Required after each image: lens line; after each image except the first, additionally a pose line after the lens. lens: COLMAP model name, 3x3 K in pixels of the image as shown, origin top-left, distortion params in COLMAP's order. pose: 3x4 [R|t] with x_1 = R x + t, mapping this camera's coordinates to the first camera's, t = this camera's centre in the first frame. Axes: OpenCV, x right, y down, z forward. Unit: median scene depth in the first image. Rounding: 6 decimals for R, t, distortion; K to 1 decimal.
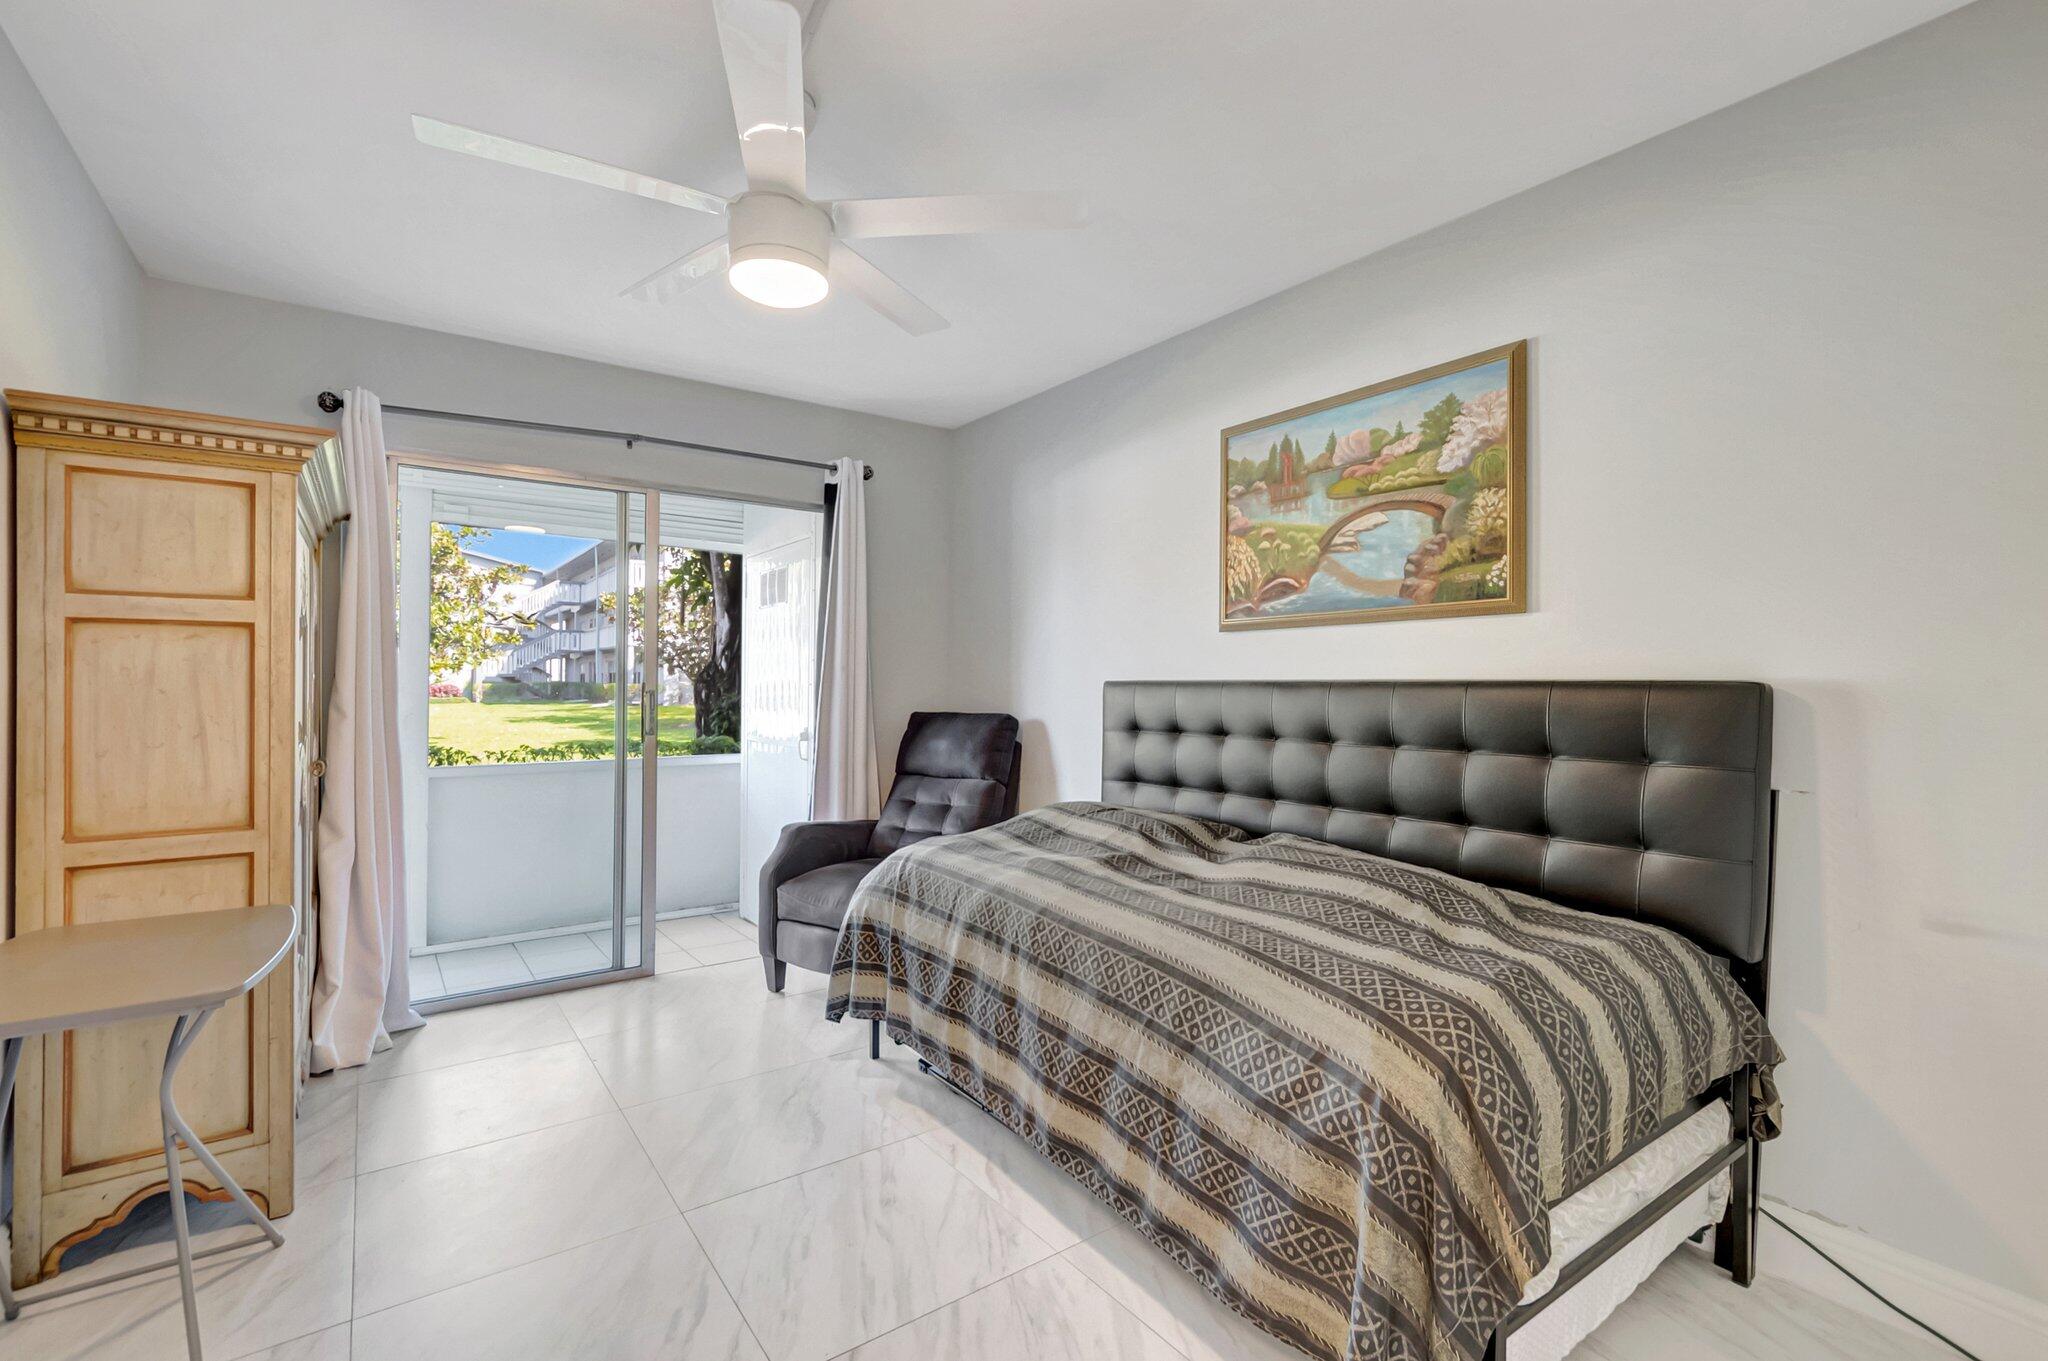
lens RADIAL K [[922.6, 0, 996.3], [0, 922.6, 671.0], [0, 0, 1]] dist [-0.001939, -0.000235]
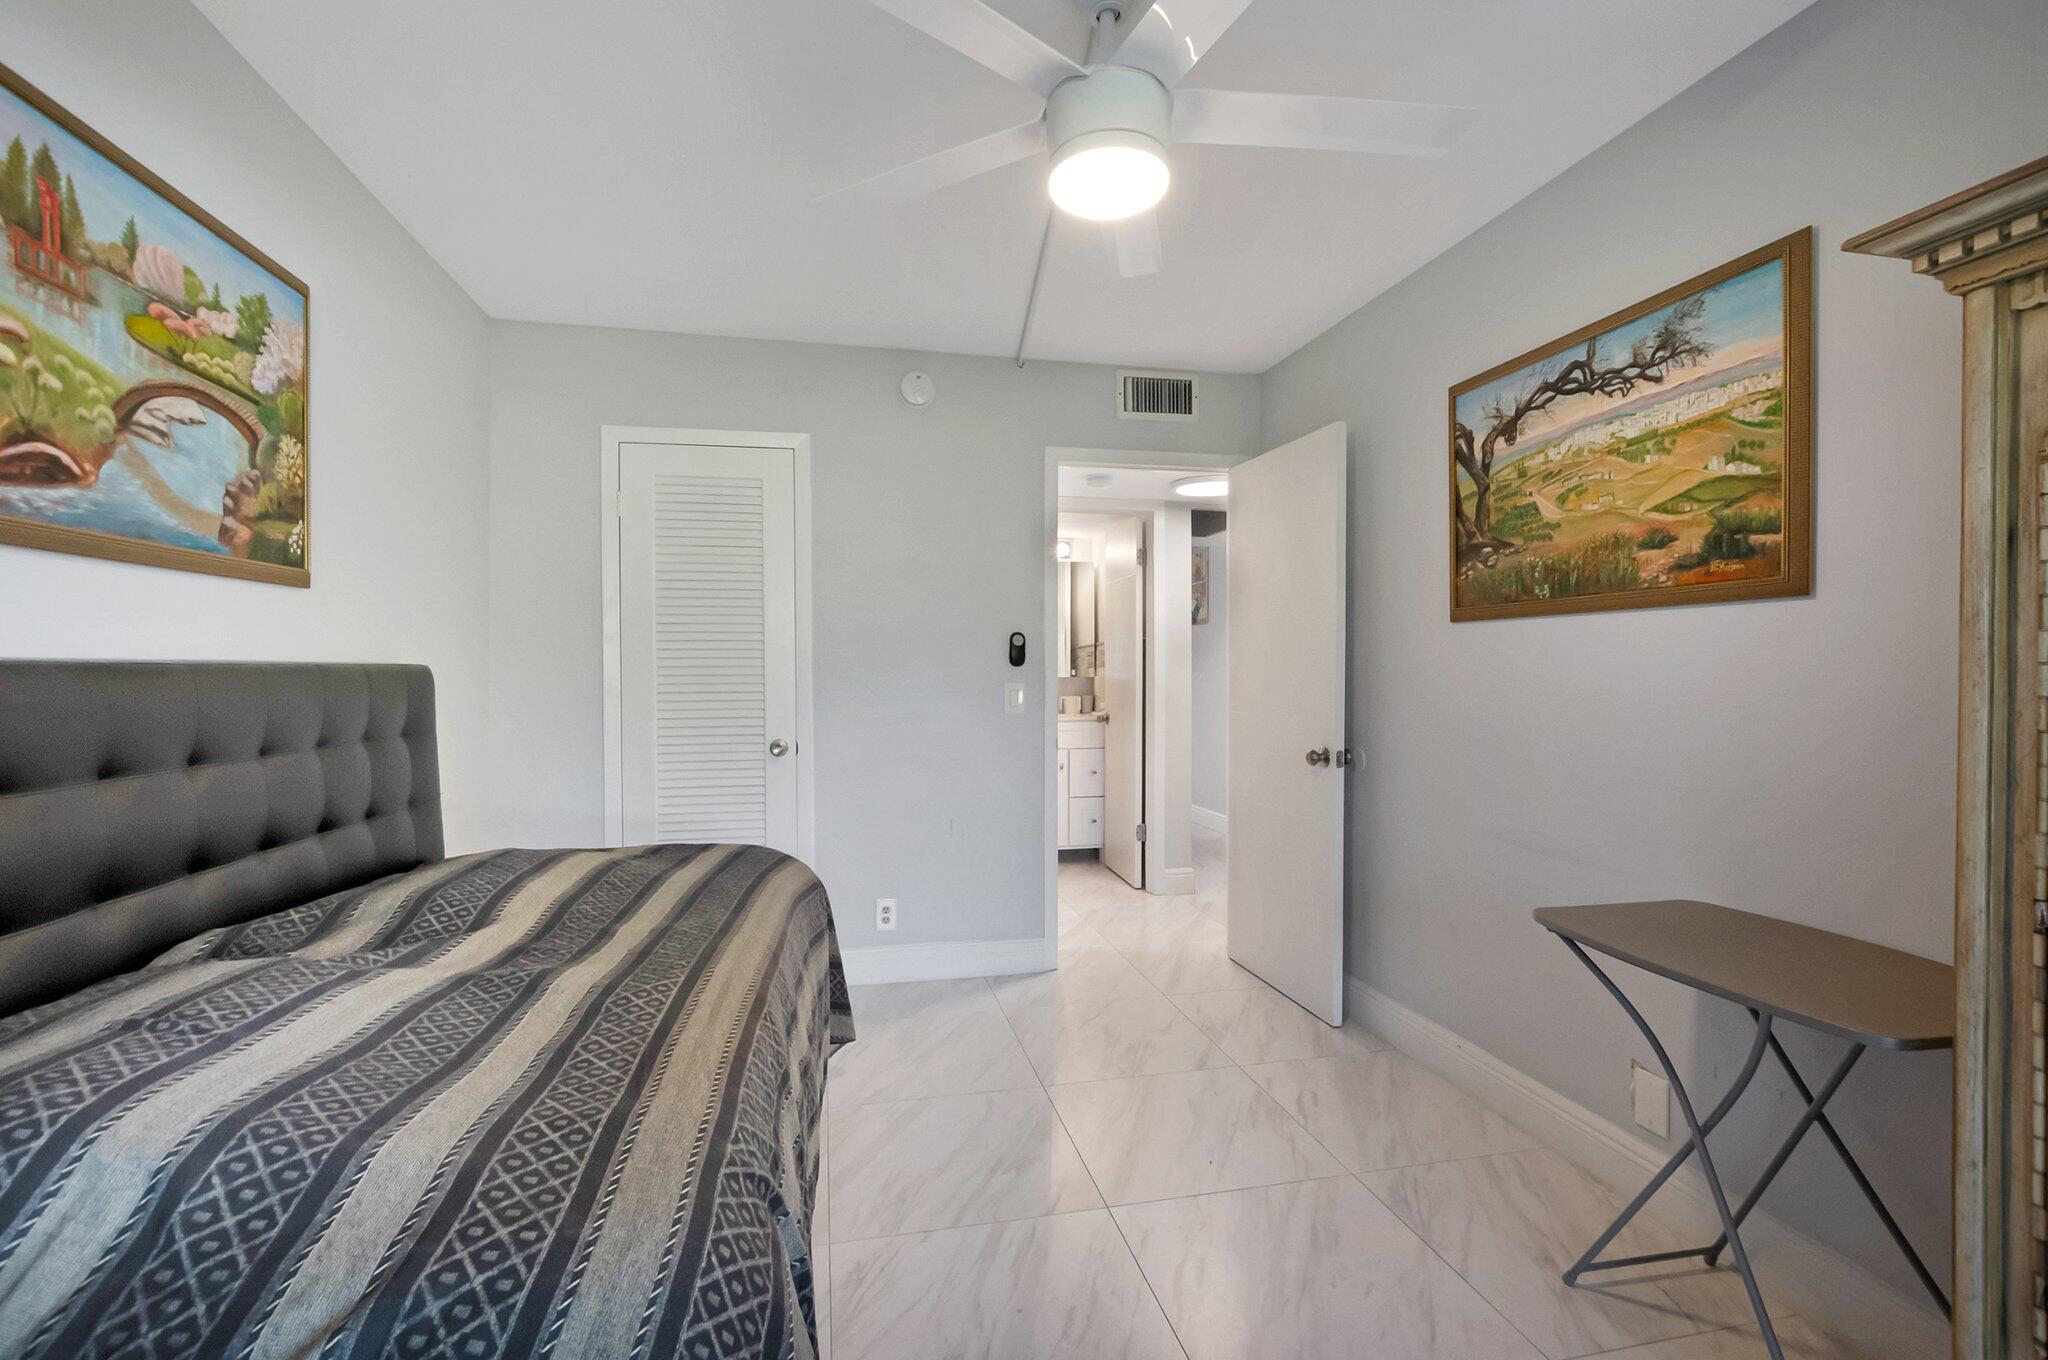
lens RADIAL K [[937.4, 0, 1016.9], [0, 937.4, 671.7], [0, 0, 1]] dist [-0.000238, 0.000486]
pose [[-0.923187, -0.005007, 0.384318, -0.379639], [-0.008238, 0.999943, -0.006764, 0.017127], [-0.384262, -0.009410, -0.923176, 1.411418]]
